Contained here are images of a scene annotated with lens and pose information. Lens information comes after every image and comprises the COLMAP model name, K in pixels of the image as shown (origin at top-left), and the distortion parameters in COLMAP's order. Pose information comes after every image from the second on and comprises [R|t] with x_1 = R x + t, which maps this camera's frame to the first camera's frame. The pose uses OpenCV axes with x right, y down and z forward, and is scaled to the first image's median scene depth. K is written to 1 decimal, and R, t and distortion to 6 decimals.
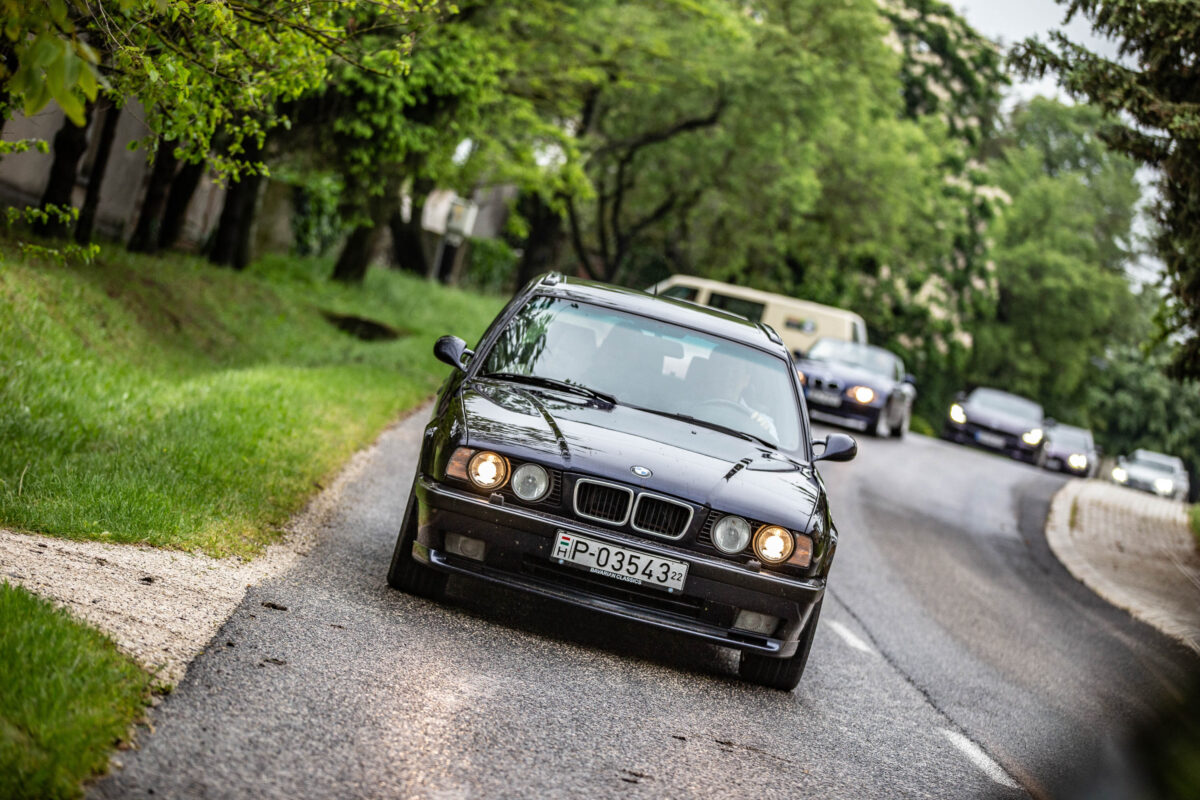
lens RADIAL K [[4354.0, 0, 600.0], [0, 4354.0, 400.0], [0, 0, 1]] dist [0.206018, 0.242363]
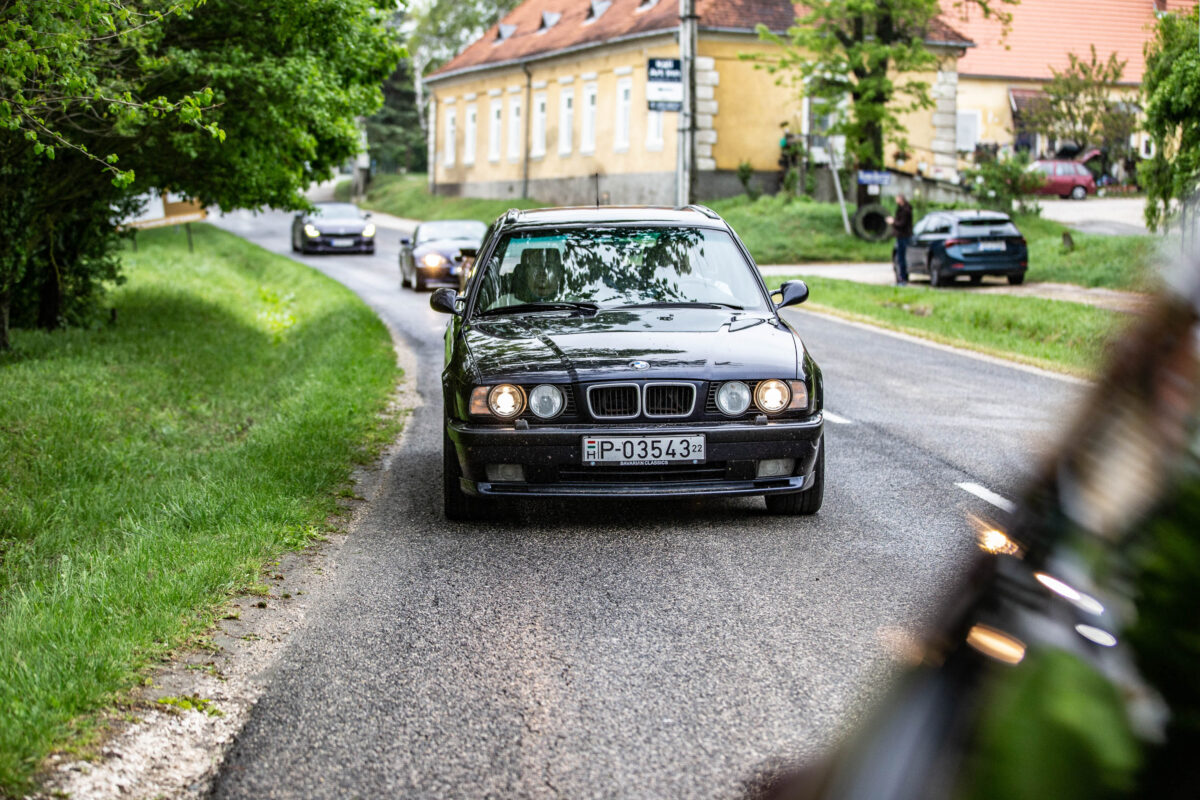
lens RADIAL K [[2901.0, 0, 600.0], [0, 2901.0, 400.0], [0, 0, 1]] dist [-0.964231, -0.431934]
pose [[0.963436, -0.267798, 0.008641, -0.009111], [0.267098, 0.962469, 0.048088, -0.013119], [-0.021195, -0.044022, 0.998806, 0.265255]]
